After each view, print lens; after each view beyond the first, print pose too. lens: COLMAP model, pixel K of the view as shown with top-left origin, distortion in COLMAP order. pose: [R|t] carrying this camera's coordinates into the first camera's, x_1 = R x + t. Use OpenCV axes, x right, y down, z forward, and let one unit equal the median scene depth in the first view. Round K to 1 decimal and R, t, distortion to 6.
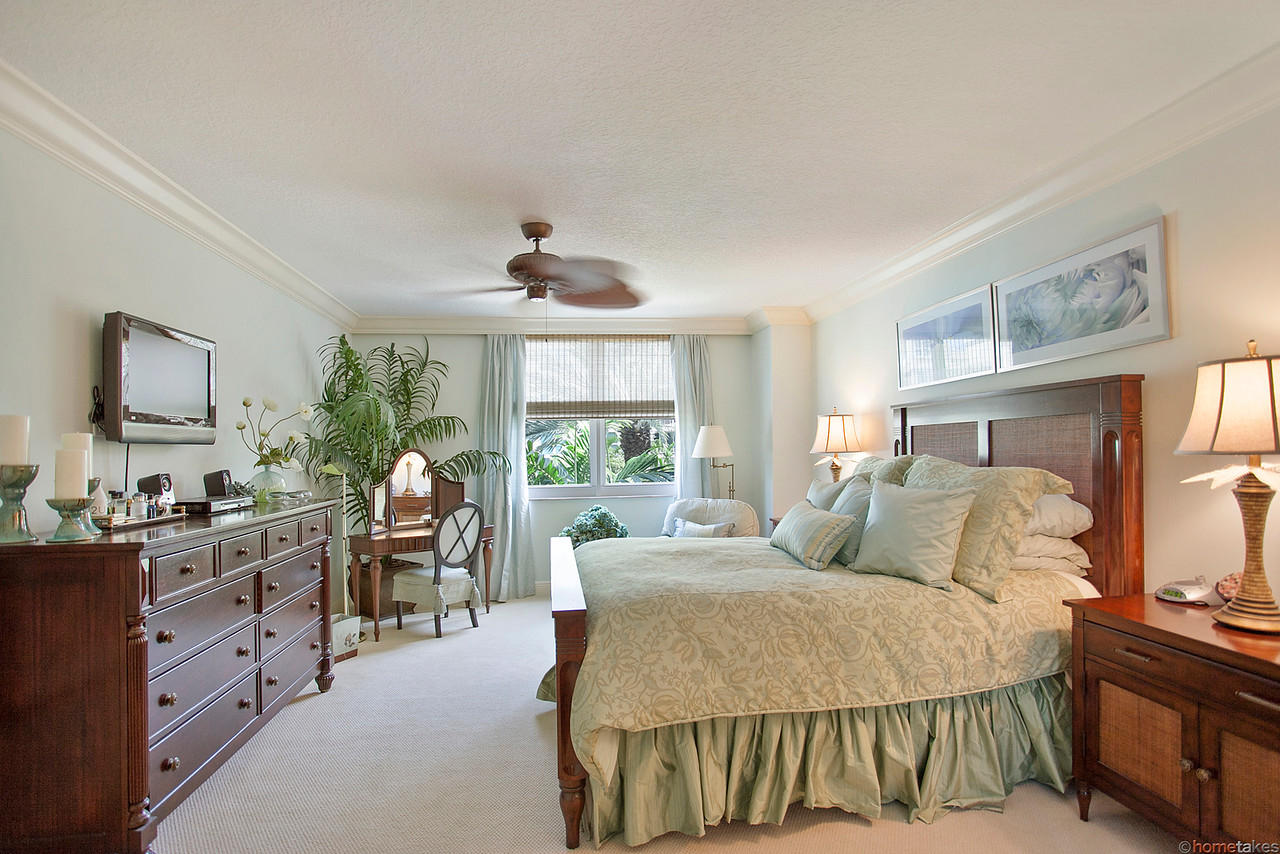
lens RADIAL K [[700.1, 0, 640.0], [0, 700.1, 427.0], [0, 0, 1]] dist [-0.076085, 0.000383]
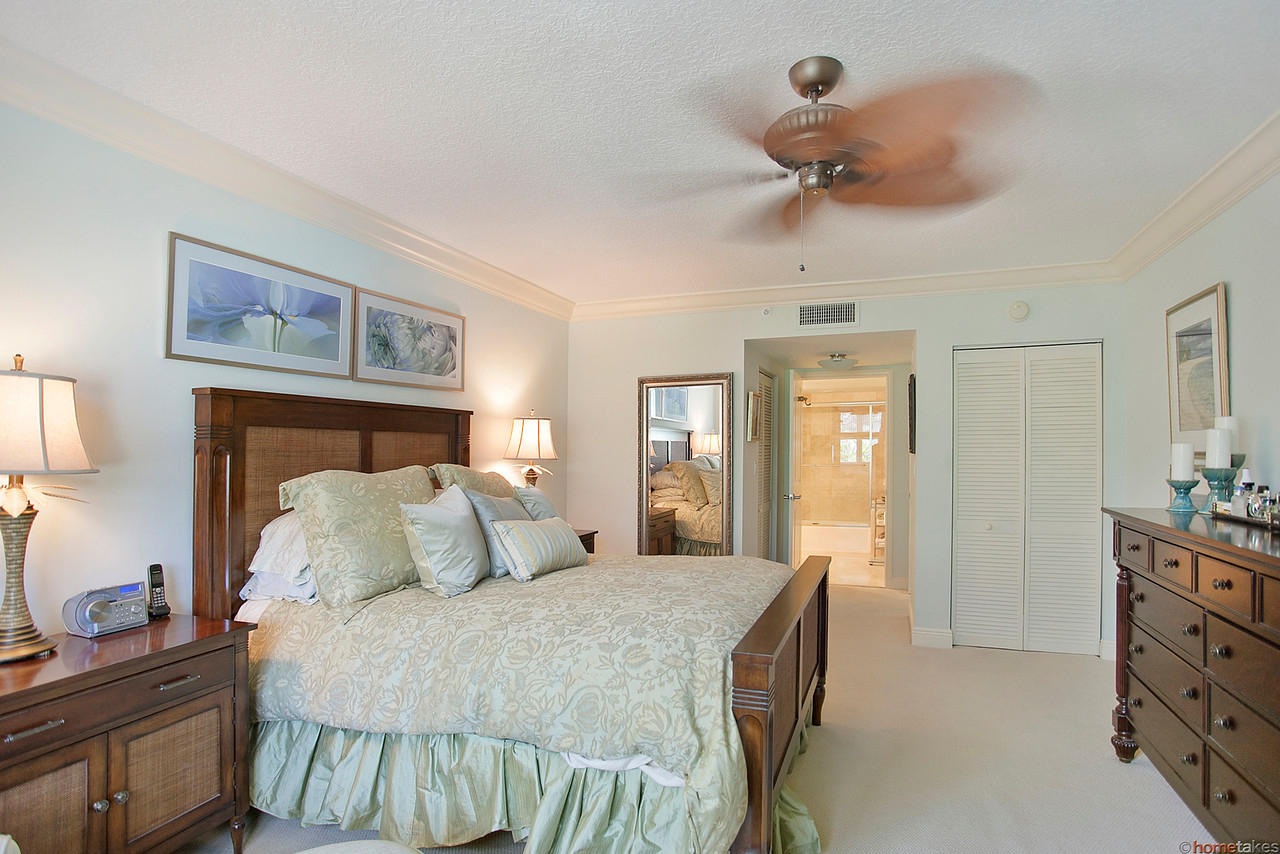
lens RADIAL K [[700.1, 0, 640.0], [0, 700.1, 427.0], [0, 0, 1]] dist [-0.076085, 0.000383]
pose [[-0.893953, 0.031236, 0.447071, -0.327433], [0.002379, 0.997885, -0.064964, 0.060099], [-0.448155, -0.057011, -0.892136, 2.105864]]
